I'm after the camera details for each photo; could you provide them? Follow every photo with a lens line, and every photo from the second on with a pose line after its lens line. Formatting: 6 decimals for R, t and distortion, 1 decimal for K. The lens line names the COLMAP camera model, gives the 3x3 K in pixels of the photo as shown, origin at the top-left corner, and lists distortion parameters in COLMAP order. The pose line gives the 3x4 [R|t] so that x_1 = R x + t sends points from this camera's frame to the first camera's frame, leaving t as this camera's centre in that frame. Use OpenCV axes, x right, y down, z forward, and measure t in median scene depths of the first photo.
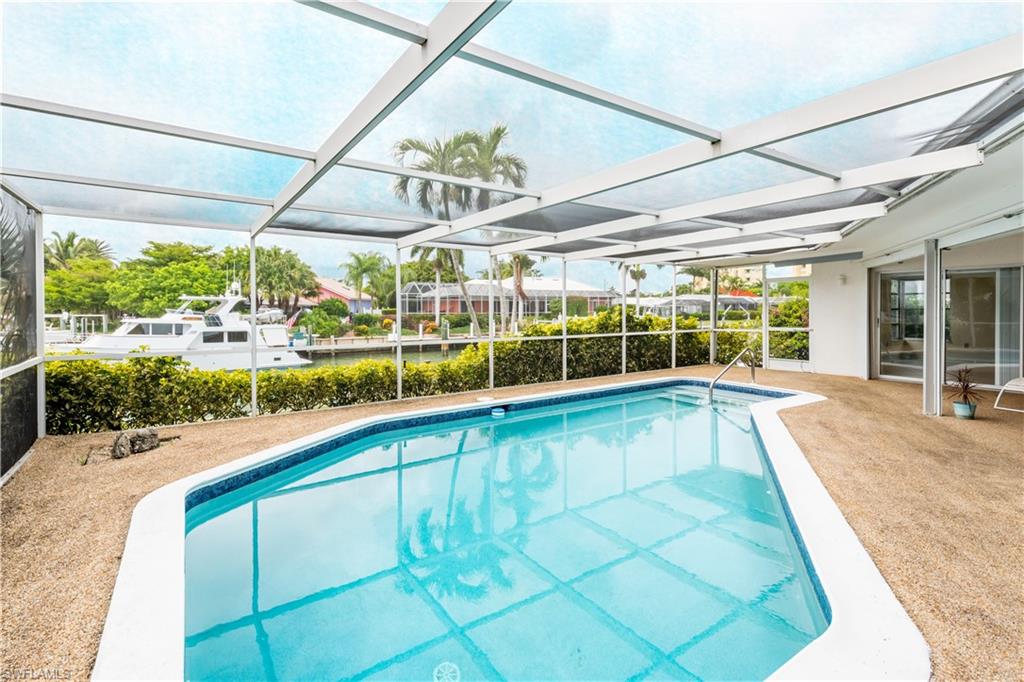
lens RADIAL K [[467.6, 0, 482.0], [0, 467.6, 311.4], [0, 0, 1]] dist [0.001534, -0.000050]
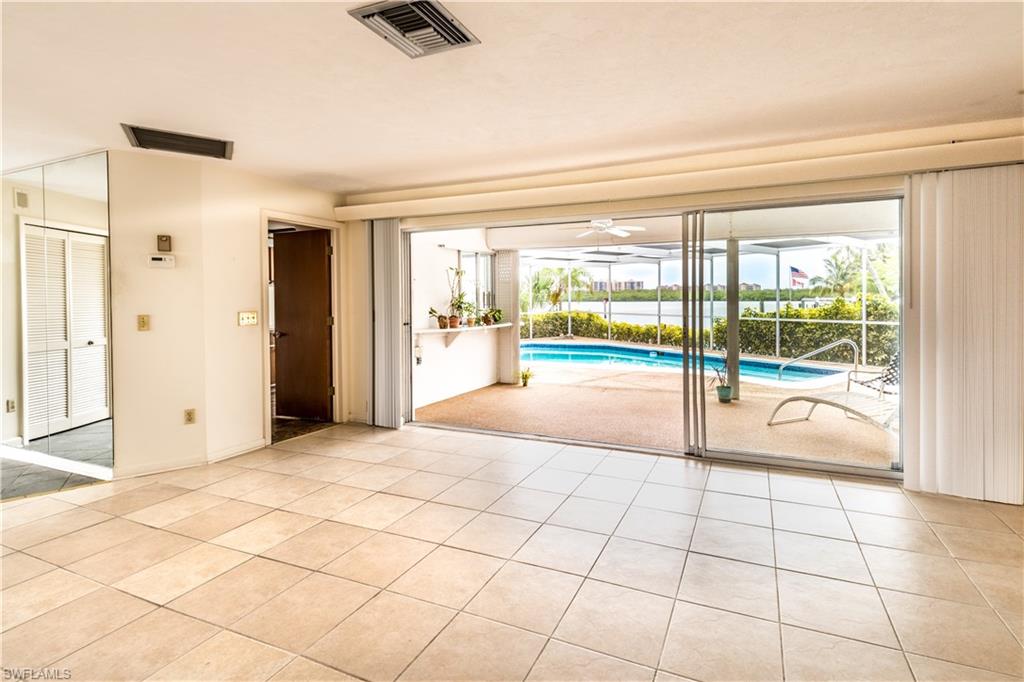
lens RADIAL K [[471.6, 0, 562.0], [0, 471.6, 300.0], [0, 0, 1]] dist [0.008069, 0.000029]
pose [[0.086679, 0.008583, -0.996199, 0.389911], [0.002230, 0.999959, 0.008810, -0.001850], [0.996234, -0.002985, 0.086656, 0.106114]]
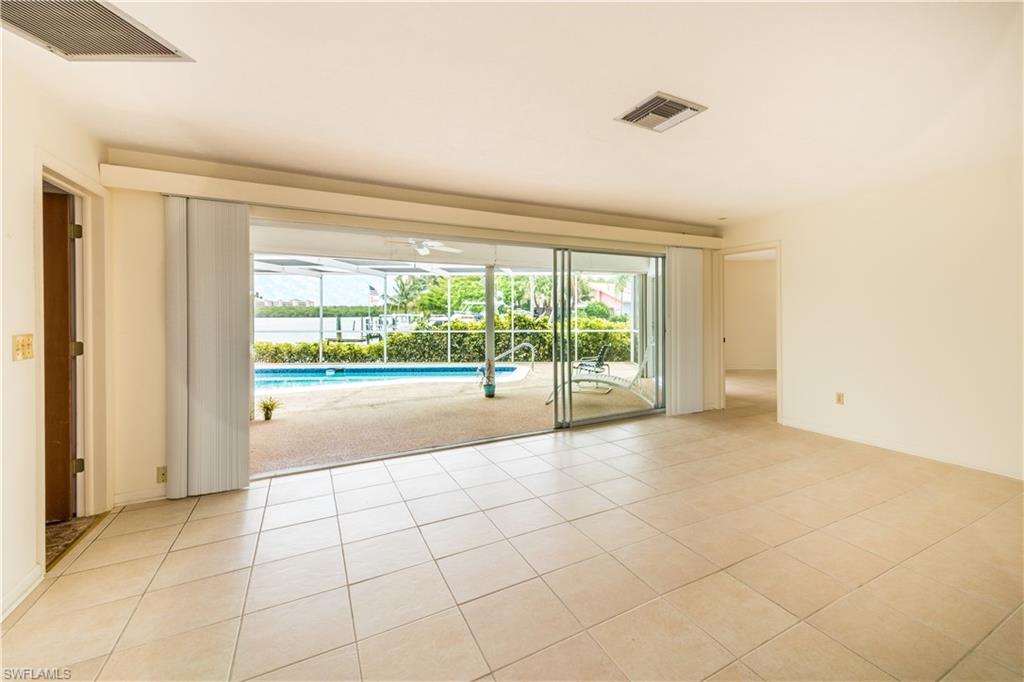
lens RADIAL K [[442.3, 0, 565.6], [0, 442.3, 312.4], [0, 0, 1]] dist [0.017384, 0.000001]
pose [[0.843077, 0.001664, -0.537790, 0.355312], [-0.001964, 0.999998, 0.000015, -0.001233], [0.537789, 0.001044, 0.843079, 0.017325]]
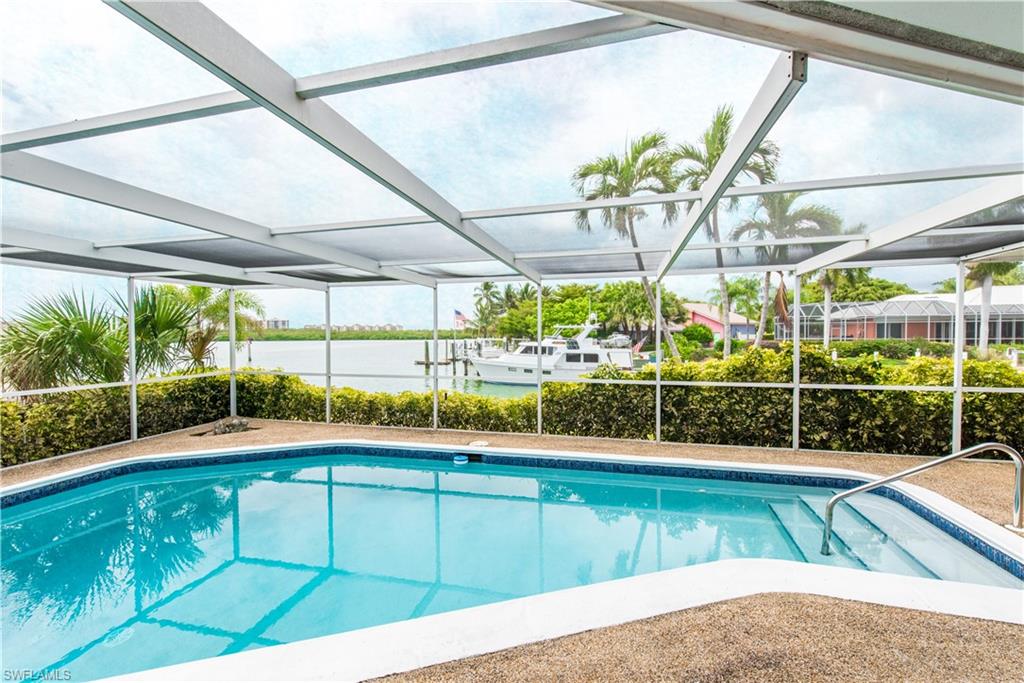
lens RADIAL K [[423.4, 0, 509.7], [0, 423.4, 345.8], [0, 0, 1]] dist [0.016219, -0.000078]
pose [[0.680211, 0.019546, -0.732756, 0.151206], [-0.000736, 0.999662, 0.025983, -0.006380], [0.733016, -0.017134, 0.679996, 0.109596]]
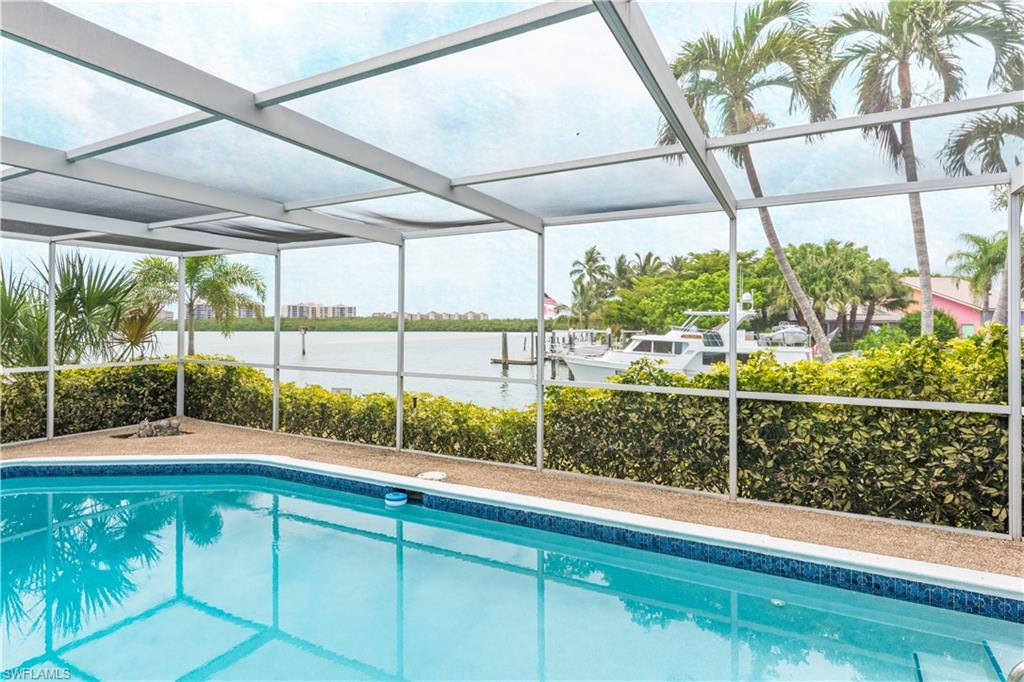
lens RADIAL K [[567.3, 0, 481.5], [0, 567.3, 321.9], [0, 0, 1]] dist [0.014254, -0.002088]
pose [[0.457272, -0.001506, -0.889326, 0.158934], [-0.009253, 0.999936, -0.006451, -0.001802], [0.889279, 0.011178, 0.457229, 0.165205]]
